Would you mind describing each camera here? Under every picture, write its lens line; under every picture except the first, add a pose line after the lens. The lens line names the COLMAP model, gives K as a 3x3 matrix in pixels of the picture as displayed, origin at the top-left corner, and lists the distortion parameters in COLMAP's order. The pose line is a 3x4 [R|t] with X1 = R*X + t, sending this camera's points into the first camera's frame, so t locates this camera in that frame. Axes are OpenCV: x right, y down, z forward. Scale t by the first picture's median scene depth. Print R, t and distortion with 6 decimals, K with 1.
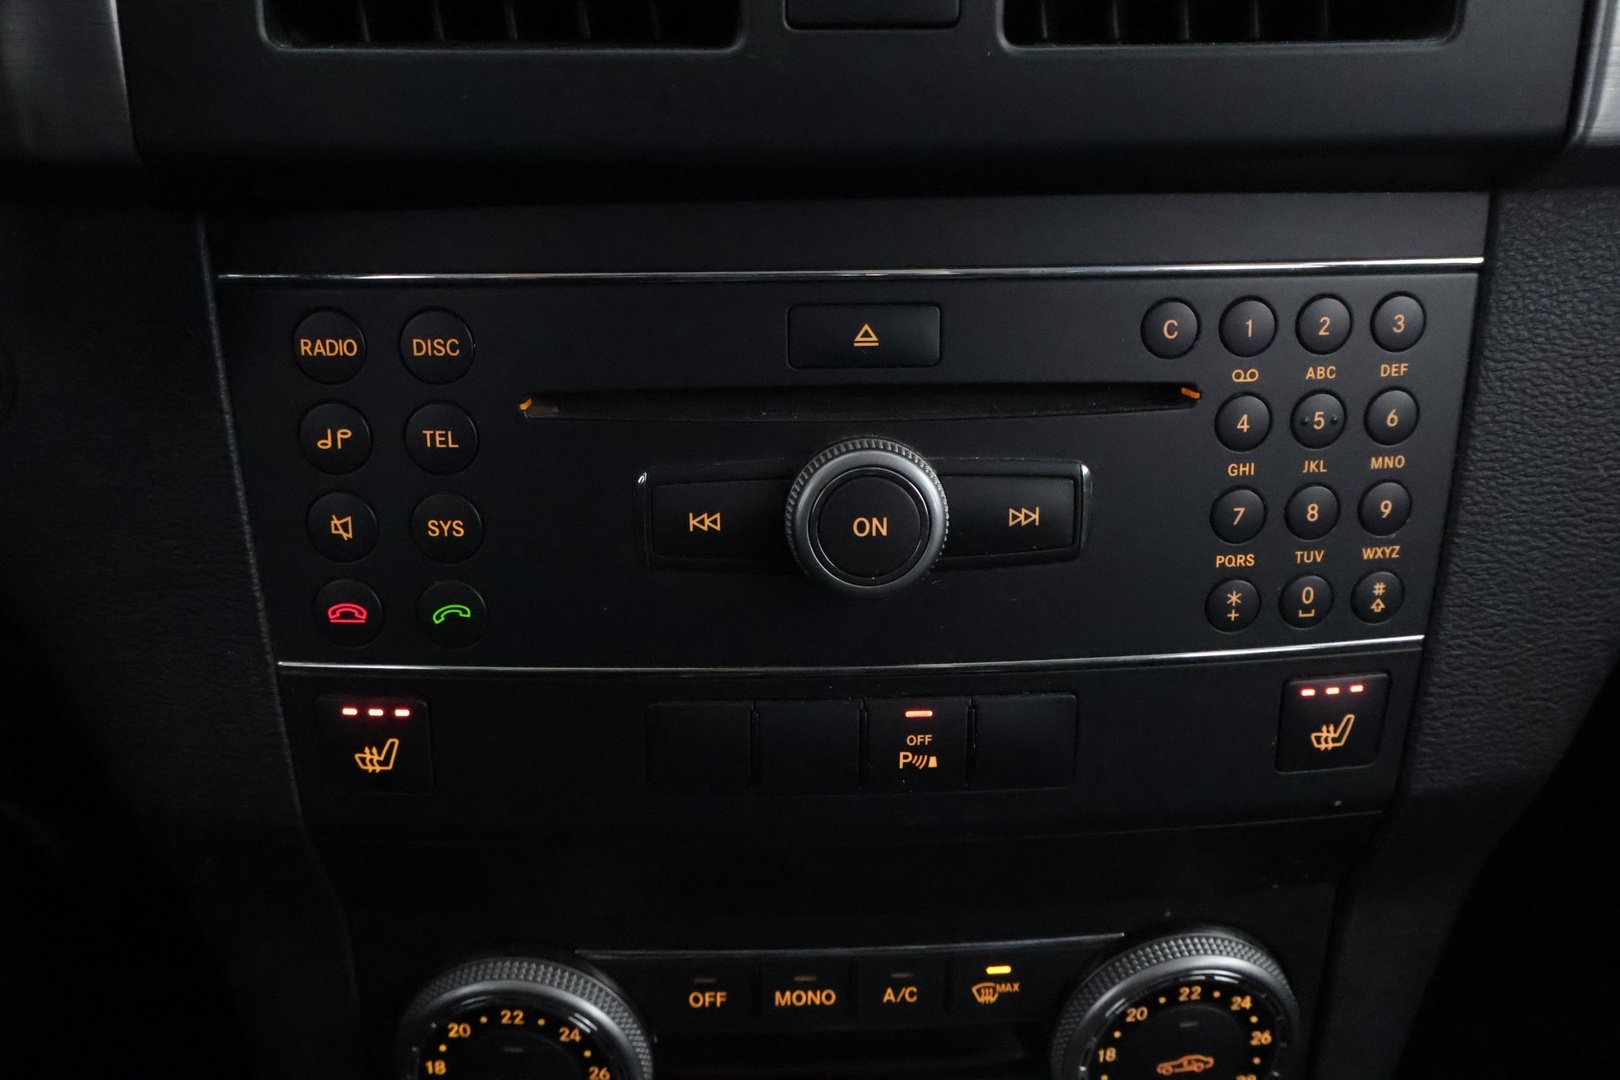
lens RADIAL K [[1765.1, 0, 810.0], [0, 1765.1, 540.0], [0, 0, 1]] dist [0.020926, -0.013807]
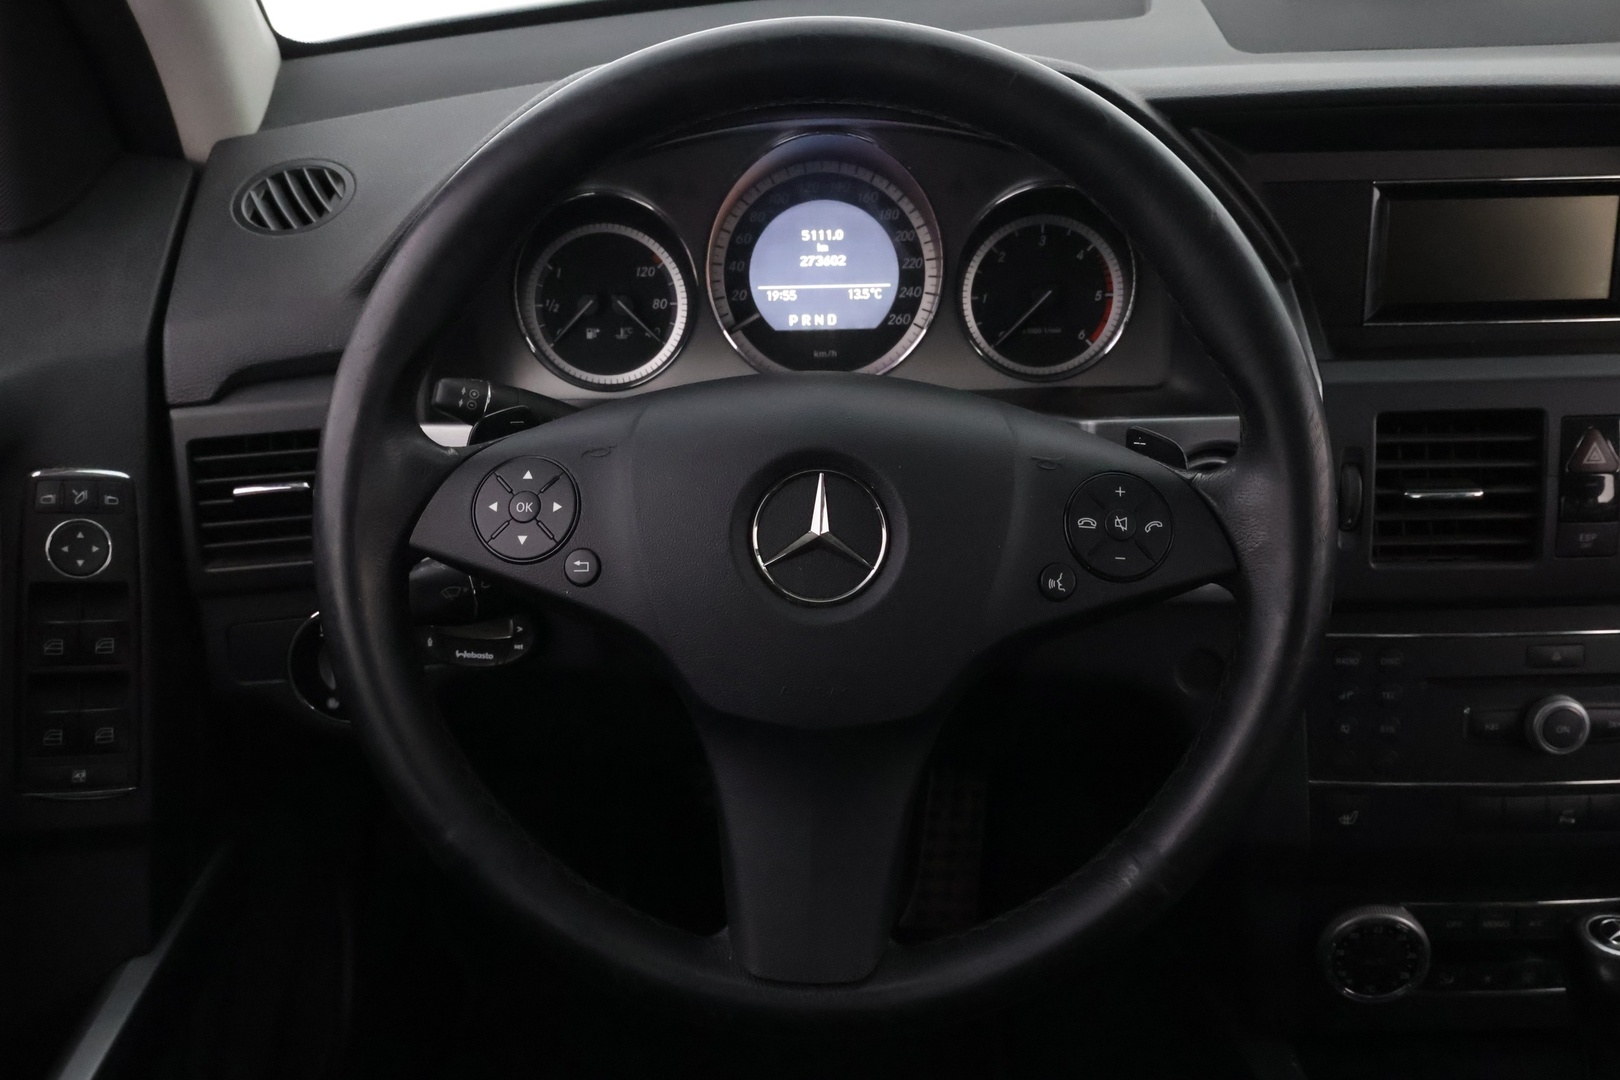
lens RADIAL K [[1656.0, 0, 810.0], [0, 1656.0, 540.0], [0, 0, 1]] dist [0.020486, -0.006234]
pose [[0.998815, -0.009702, -0.047697, -0.830795], [0.006048, 0.997077, -0.076157, -0.091748], [0.048296, 0.075778, 0.995954, -1.333303]]
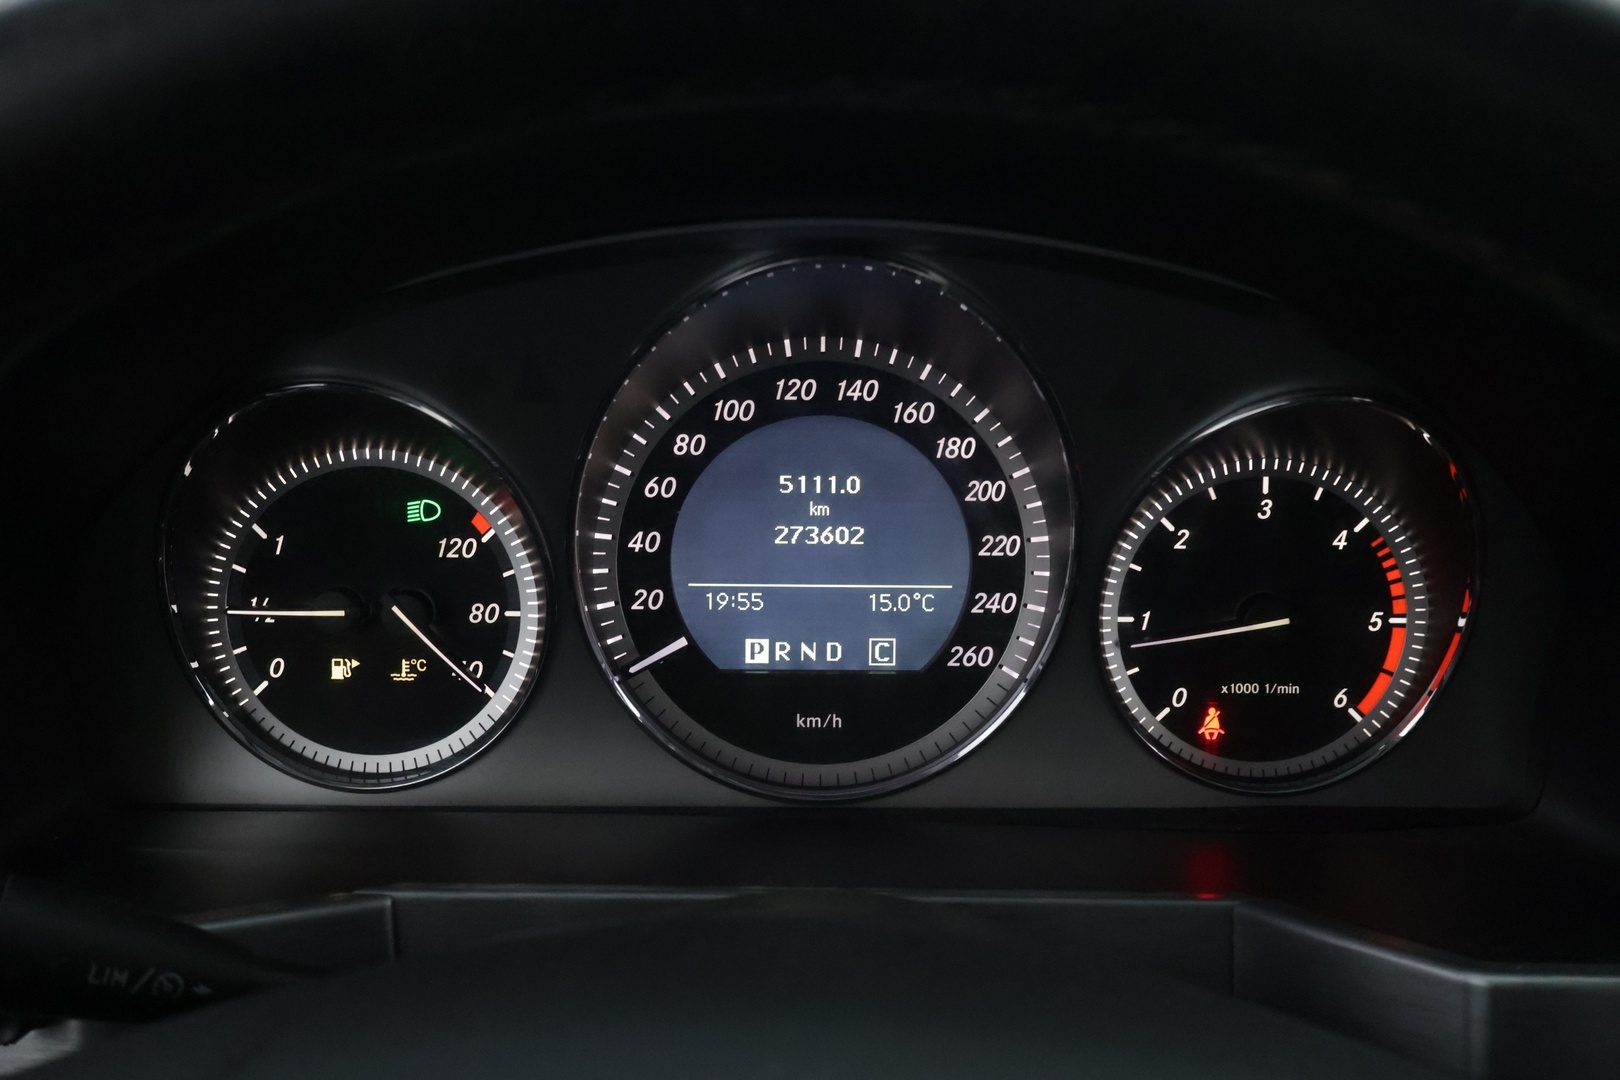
lens RADIAL K [[1656.0, 0, 810.0], [0, 1656.0, 540.0], [0, 0, 1]] dist [0.020486, -0.006234]
pose [[0.999312, 0.012244, -0.035007, -0.887677], [-0.019754, 0.974613, -0.223023, -0.408819], [0.031387, 0.223561, 0.974184, -0.132257]]
